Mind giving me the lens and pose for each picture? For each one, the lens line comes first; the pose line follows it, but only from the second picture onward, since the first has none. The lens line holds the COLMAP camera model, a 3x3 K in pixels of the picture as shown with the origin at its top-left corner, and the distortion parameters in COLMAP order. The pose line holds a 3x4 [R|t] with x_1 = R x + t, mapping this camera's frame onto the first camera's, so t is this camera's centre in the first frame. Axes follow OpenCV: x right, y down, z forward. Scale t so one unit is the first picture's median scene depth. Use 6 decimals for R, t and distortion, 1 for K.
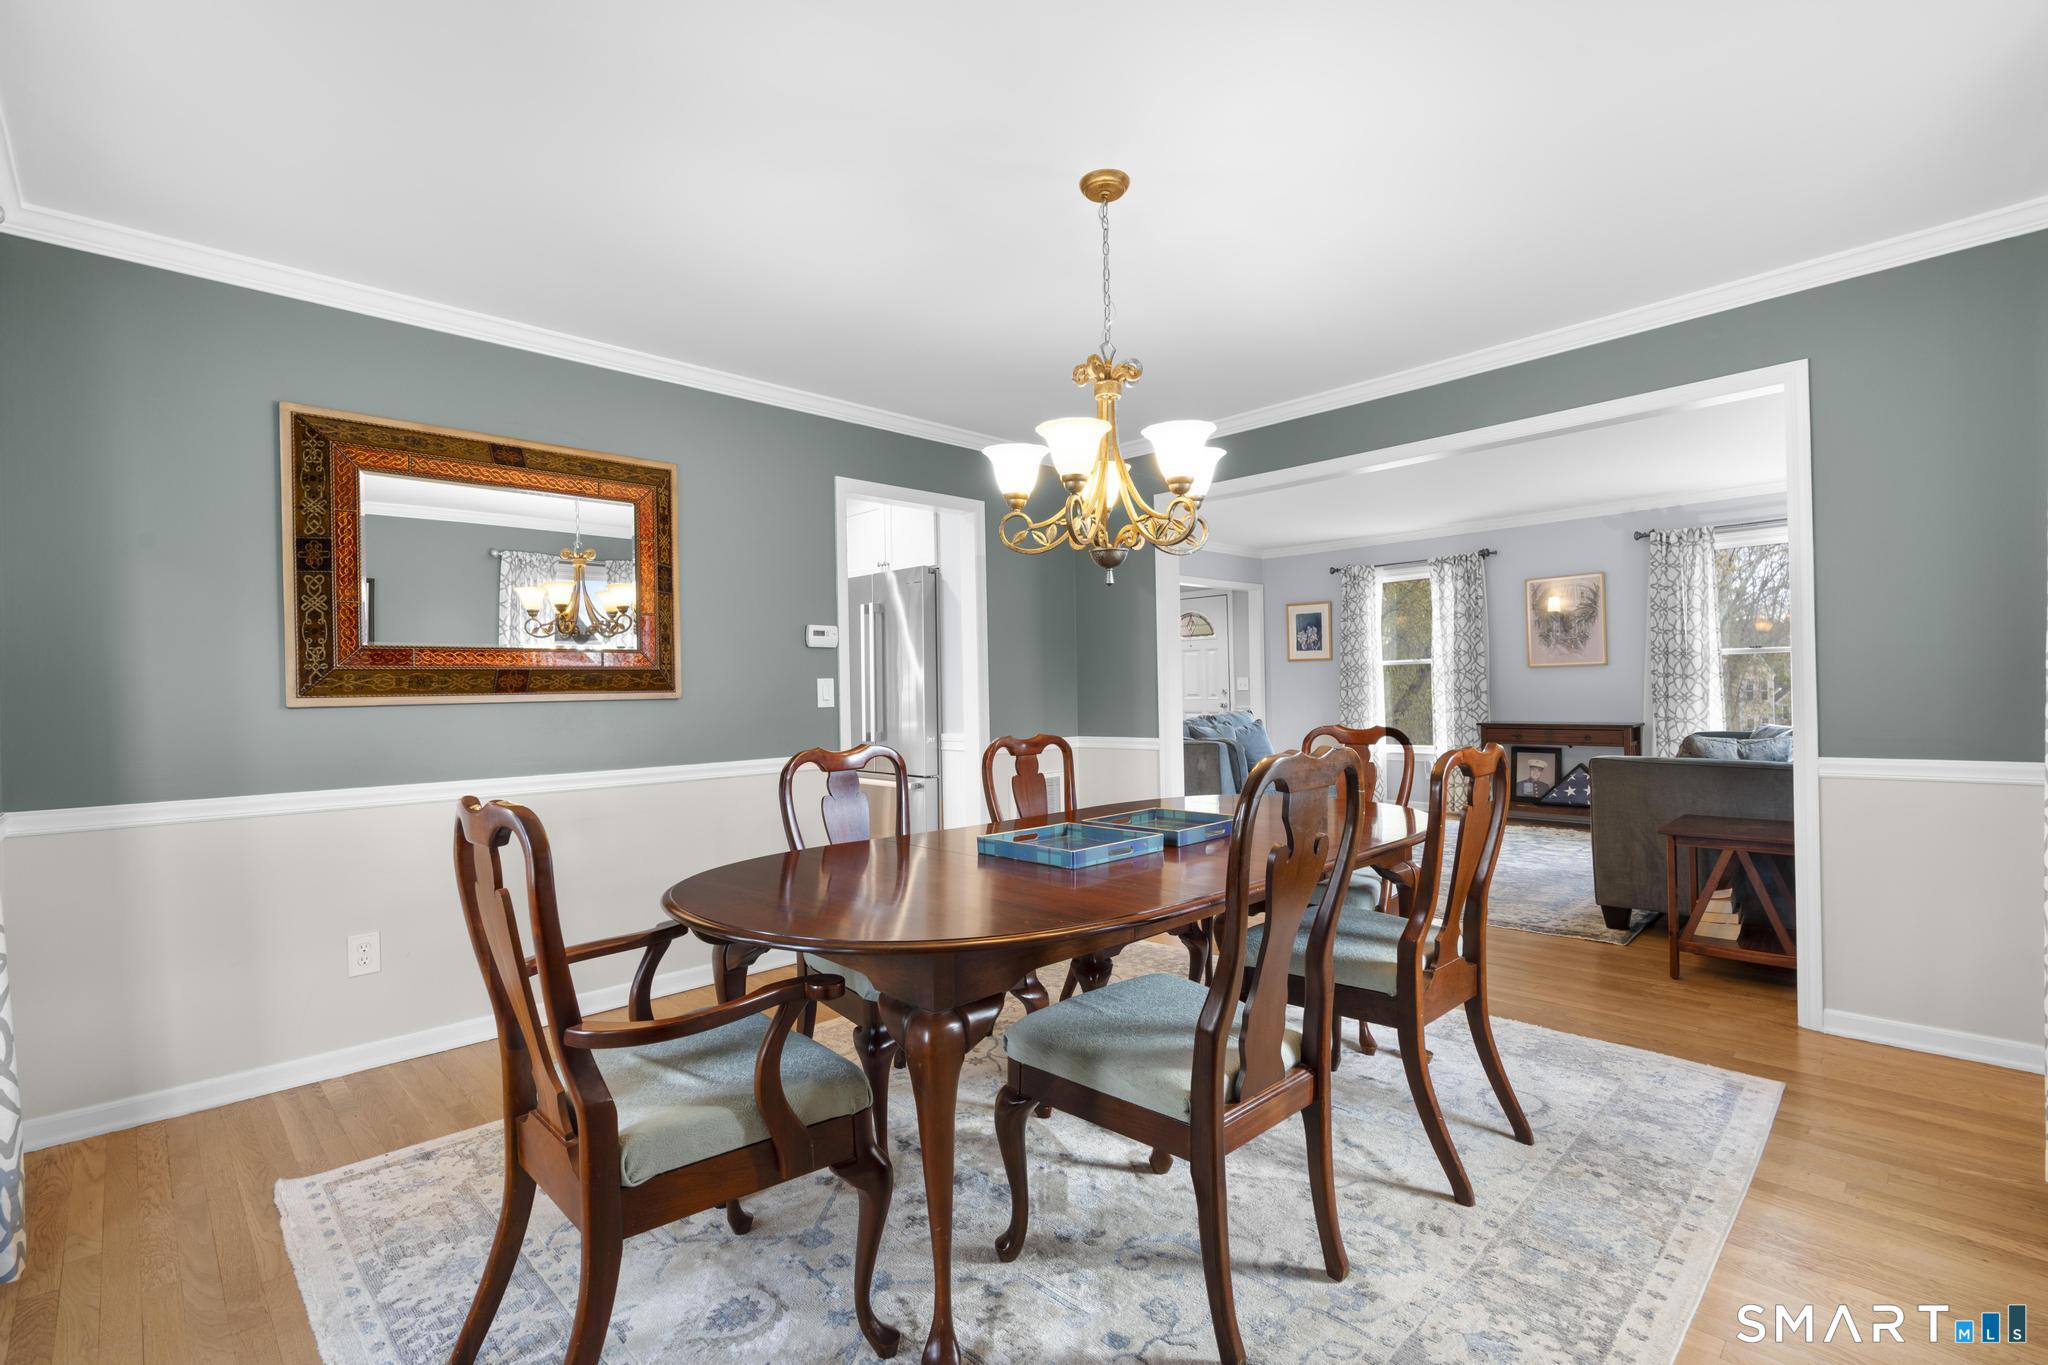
lens RADIAL K [[923.2, 0, 1016.2], [0, 923.2, 685.1], [0, 0, 1]] dist [-0.004611, 0.000251]
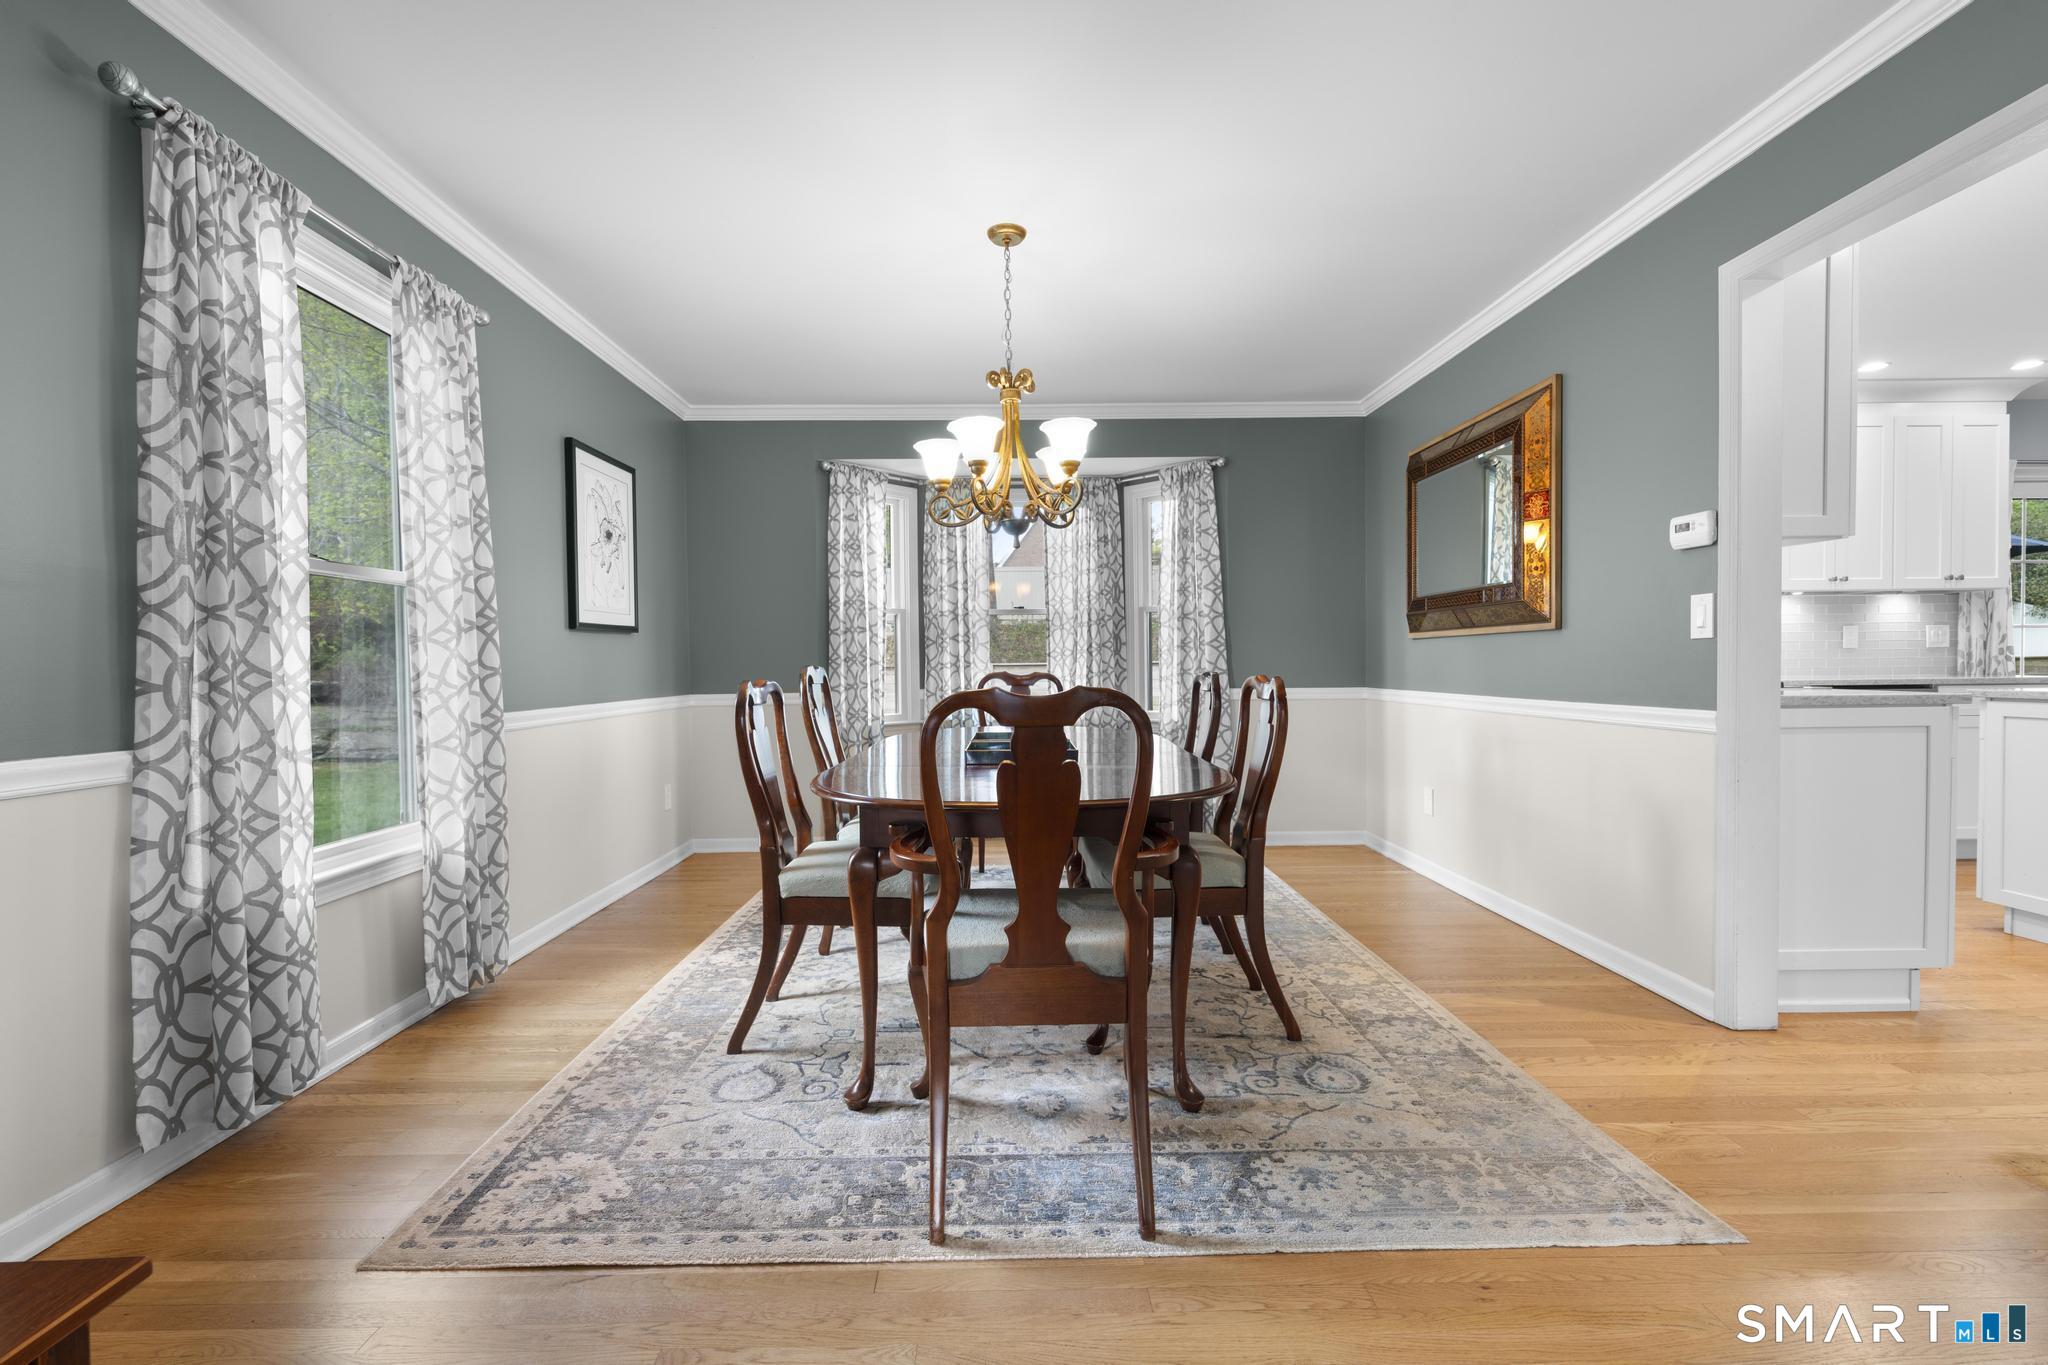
lens RADIAL K [[934.9, 0, 1014.7], [0, 934.9, 693.2], [0, 0, 1]] dist [-0.001311, 0.000145]
pose [[-0.689515, 0.048528, -0.722644, 0.325388], [0.028612, 0.998799, 0.039772, 0.012158], [0.723706, 0.006747, -0.690076, 0.590314]]
